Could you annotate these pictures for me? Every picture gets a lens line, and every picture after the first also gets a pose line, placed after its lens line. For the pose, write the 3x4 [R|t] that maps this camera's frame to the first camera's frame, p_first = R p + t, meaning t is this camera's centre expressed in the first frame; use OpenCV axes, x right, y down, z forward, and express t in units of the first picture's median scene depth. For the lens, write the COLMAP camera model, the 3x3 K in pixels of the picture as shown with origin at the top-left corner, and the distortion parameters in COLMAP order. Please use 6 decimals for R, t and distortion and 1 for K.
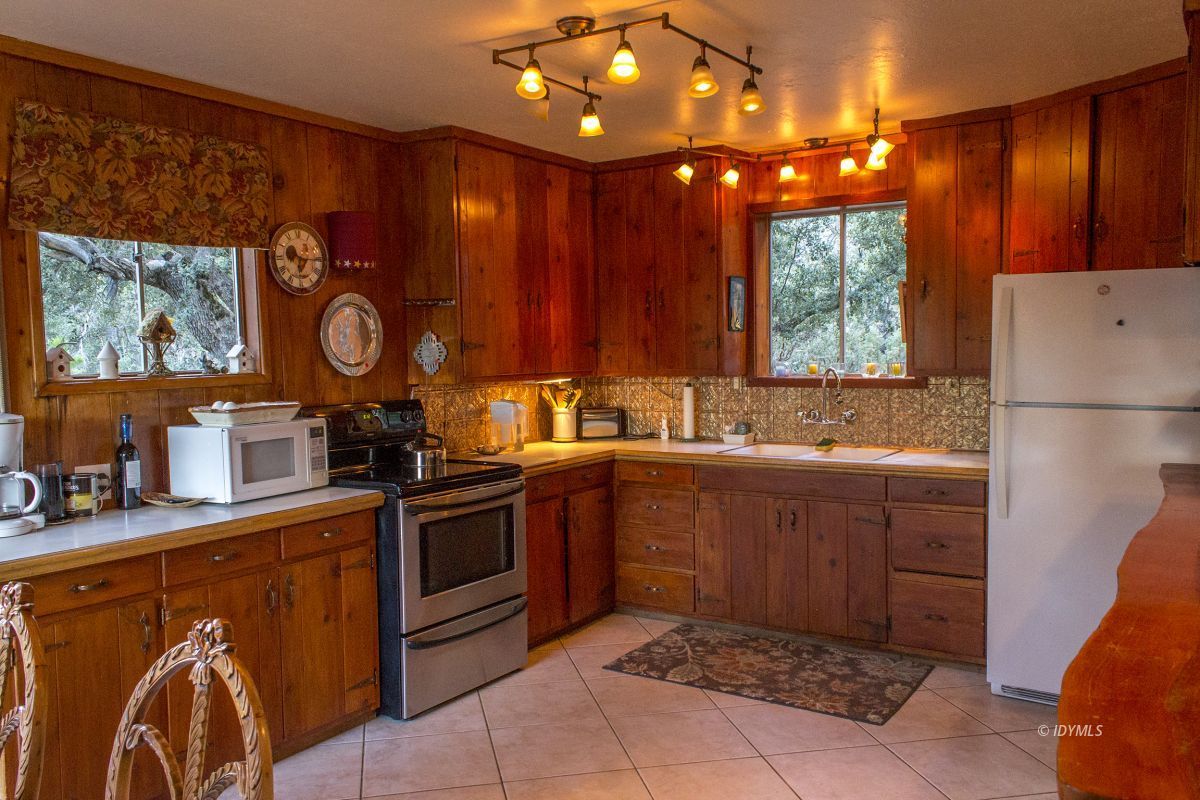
lens RADIAL K [[998.5, 0, 592.1], [0, 998.5, 404.4], [0, 0, 1]] dist [0.051100, -0.061777]
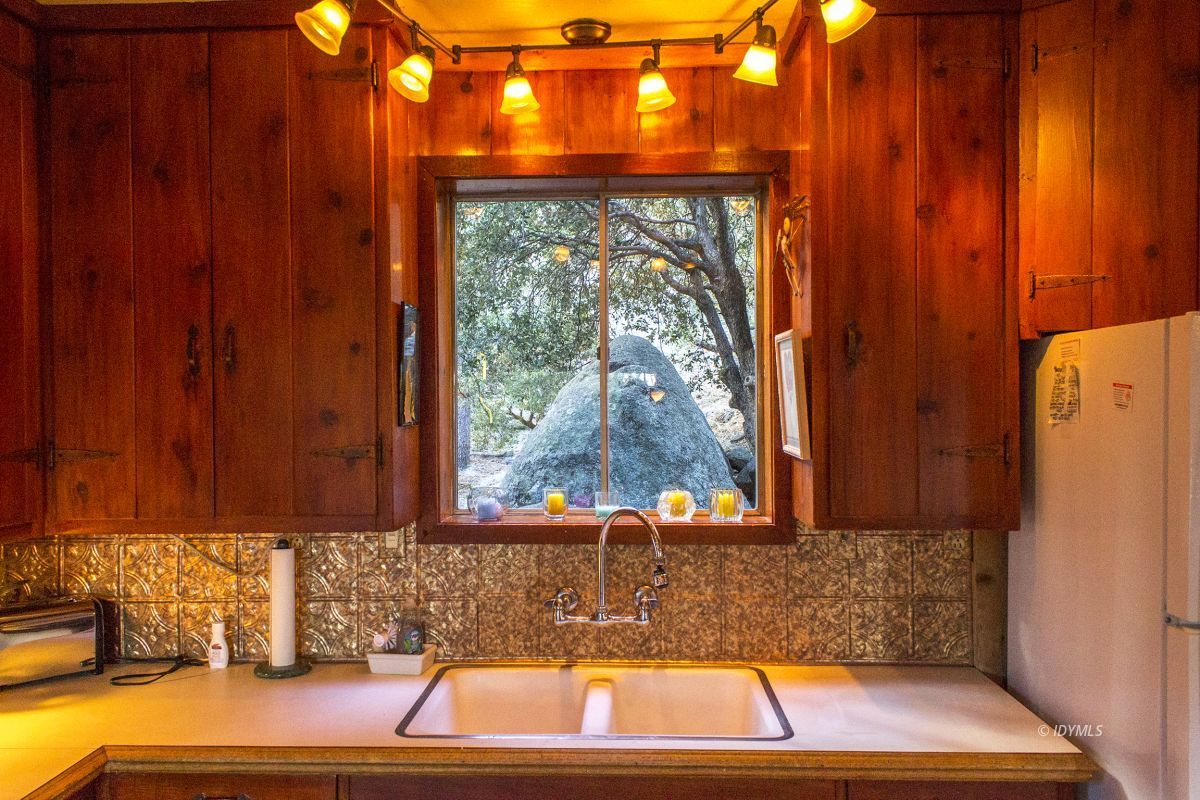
lens RADIAL K [[998.5, 0, 597.9], [0, 998.5, 403.3], [0, 0, 1]] dist [0.051100, -0.061777]
pose [[0.857297, 0.012077, 0.514680, -0.016228], [0.022378, 0.997906, -0.060690, -0.062942], [-0.514335, 0.063547, 0.855232, 0.662790]]
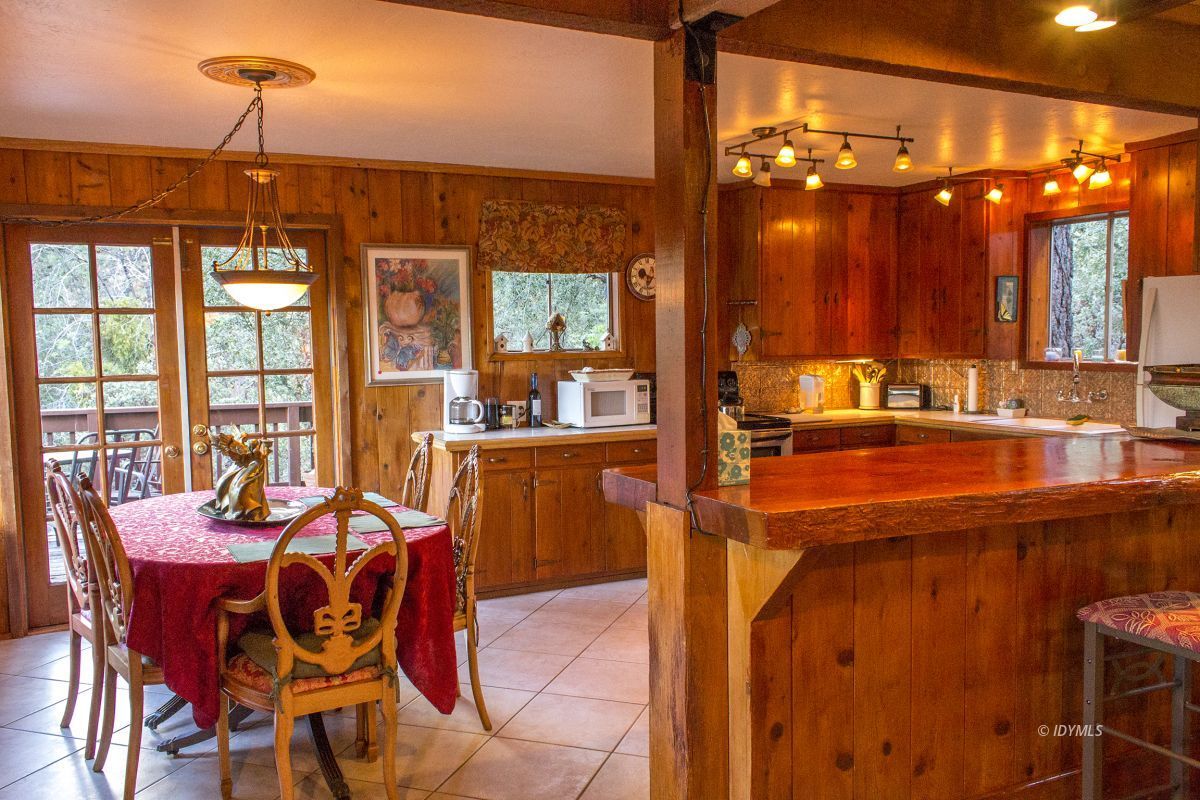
lens RADIAL K [[998.5, 0, 578.0], [0, 998.5, 406.8], [0, 0, 1]] dist [0.051100, -0.061777]
pose [[0.857038, 0.043052, -0.513451, 0.379489], [-0.033915, 0.999056, 0.027159, 0.014824], [0.514135, -0.005863, 0.857689, -0.341258]]
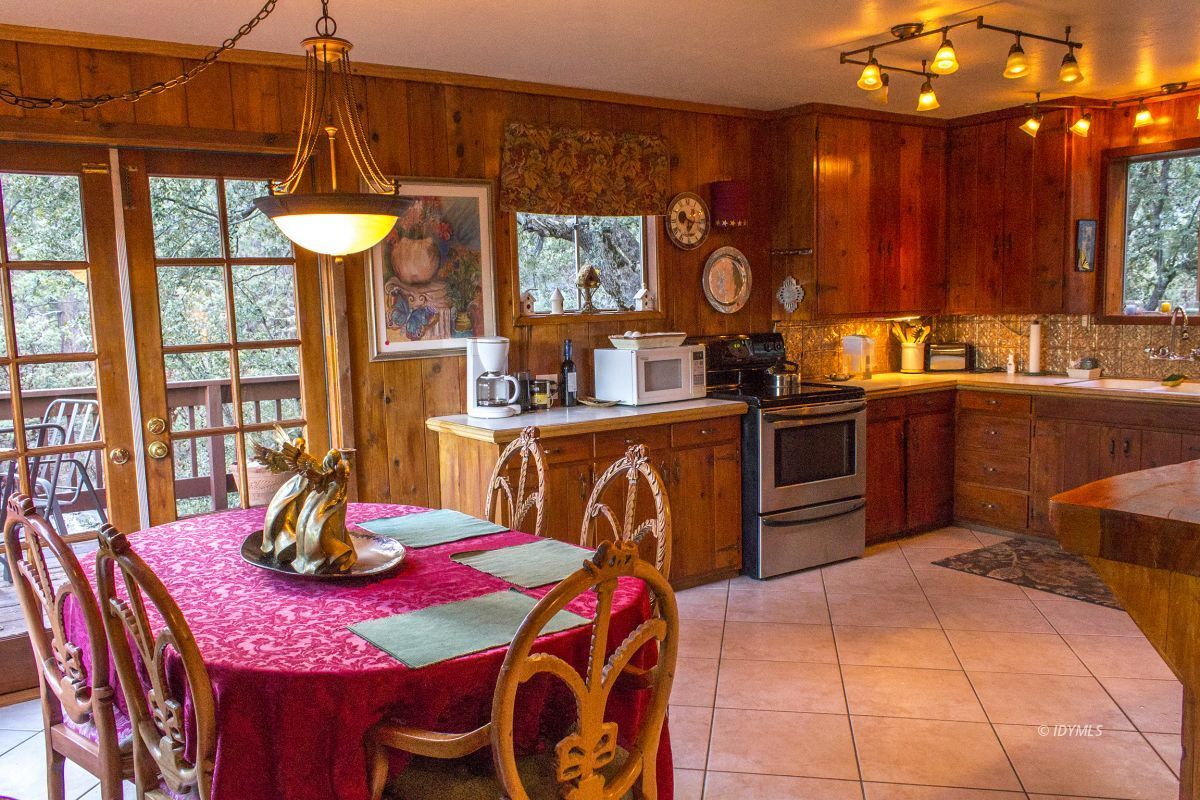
lens RADIAL K [[998.5, 0, 581.9], [0, 998.5, 407.1], [0, 0, 1]] dist [0.051100, -0.061777]
pose [[0.926720, 0.036307, -0.373994, 0.064022], [-0.014175, 0.997990, 0.061761, 0.013741], [0.375484, -0.051934, 0.925373, -0.229160]]
